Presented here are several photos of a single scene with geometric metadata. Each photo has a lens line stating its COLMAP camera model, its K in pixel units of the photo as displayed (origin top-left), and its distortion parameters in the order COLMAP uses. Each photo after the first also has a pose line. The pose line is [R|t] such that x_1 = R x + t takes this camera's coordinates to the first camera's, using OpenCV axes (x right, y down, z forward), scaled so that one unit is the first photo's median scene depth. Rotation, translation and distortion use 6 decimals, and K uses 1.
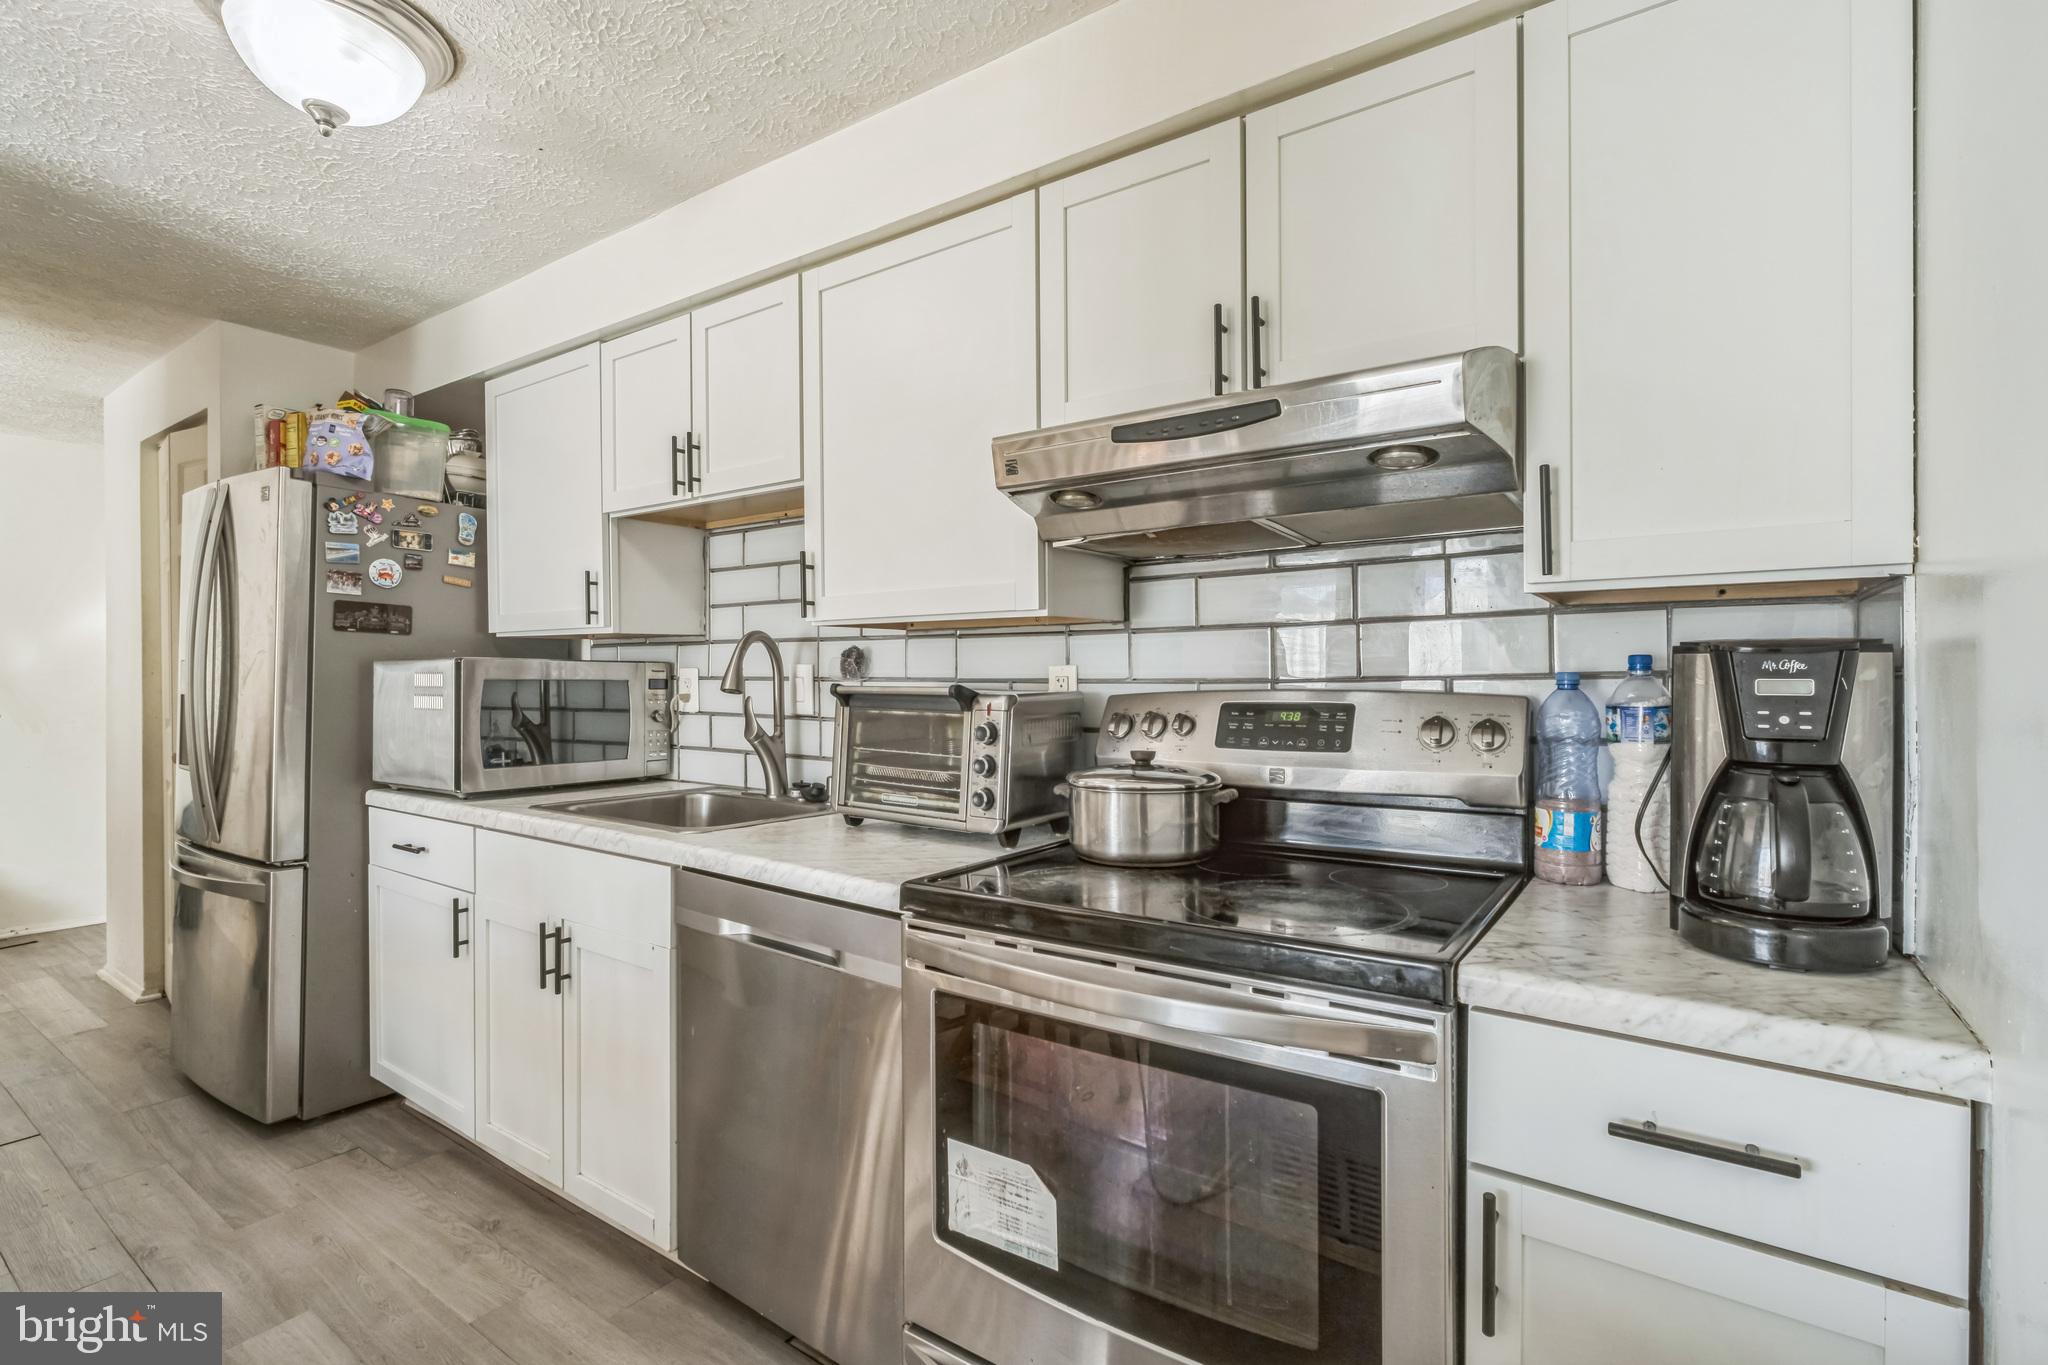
lens RADIAL K [[953.8, 0, 1020.9], [0, 953.8, 673.6], [0, 0, 1]] dist [-0.002626, 0.000223]
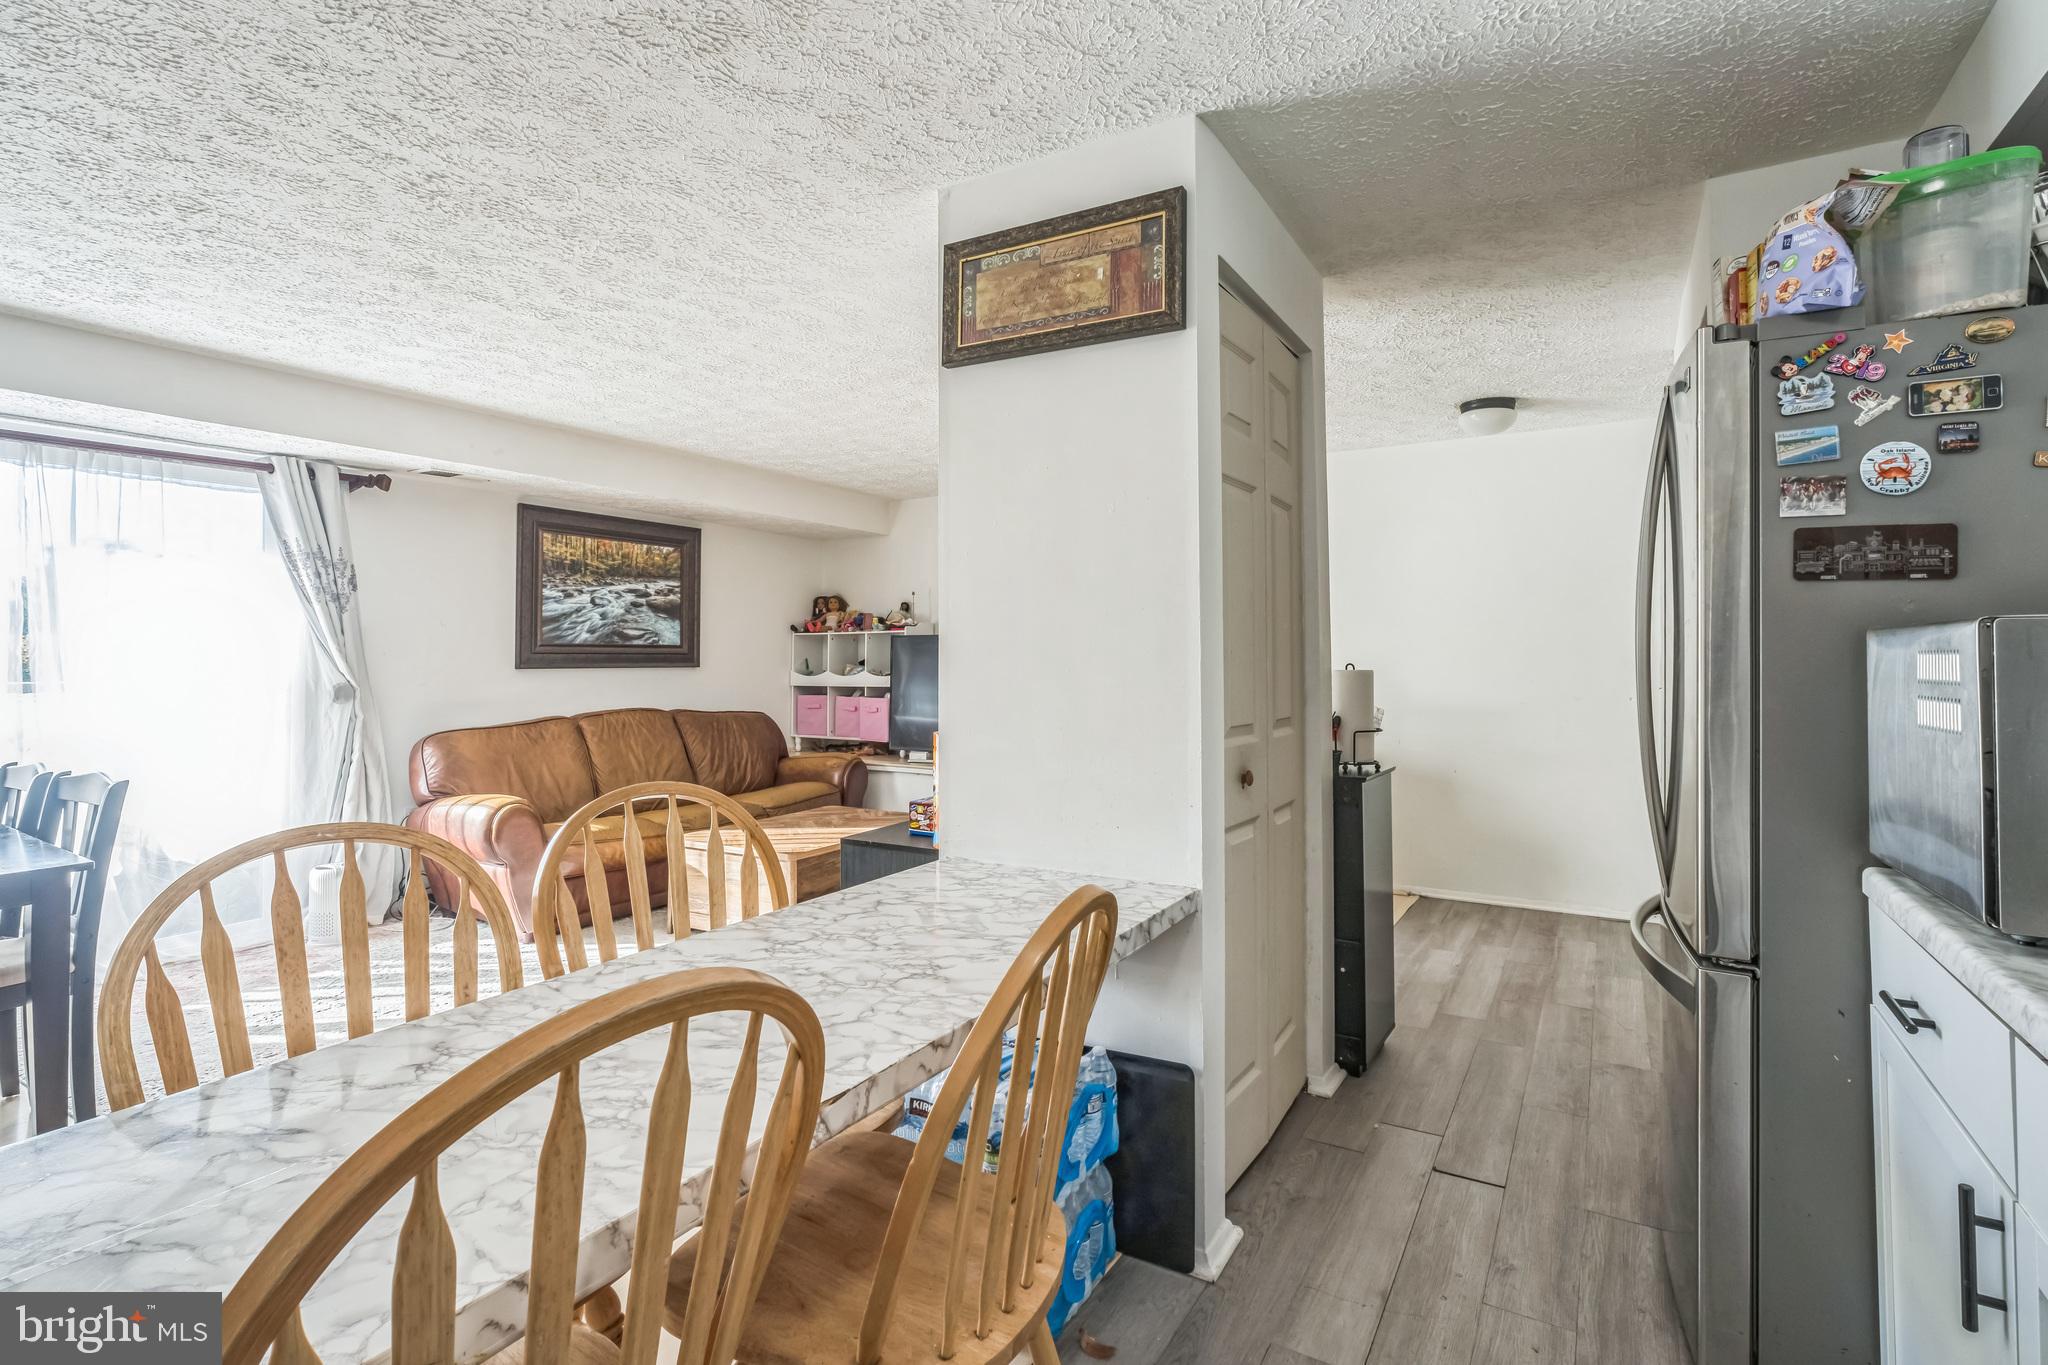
lens RADIAL K [[966.6, 0, 1031.2], [0, 966.6, 632.9], [0, 0, 1]] dist [-0.001545, 0.001102]
pose [[0.080238, -0.026238, -0.996430, -0.177913], [0.005032, 0.999651, -0.025917, -0.000352], [0.996763, -0.002934, 0.080342, 0.509738]]
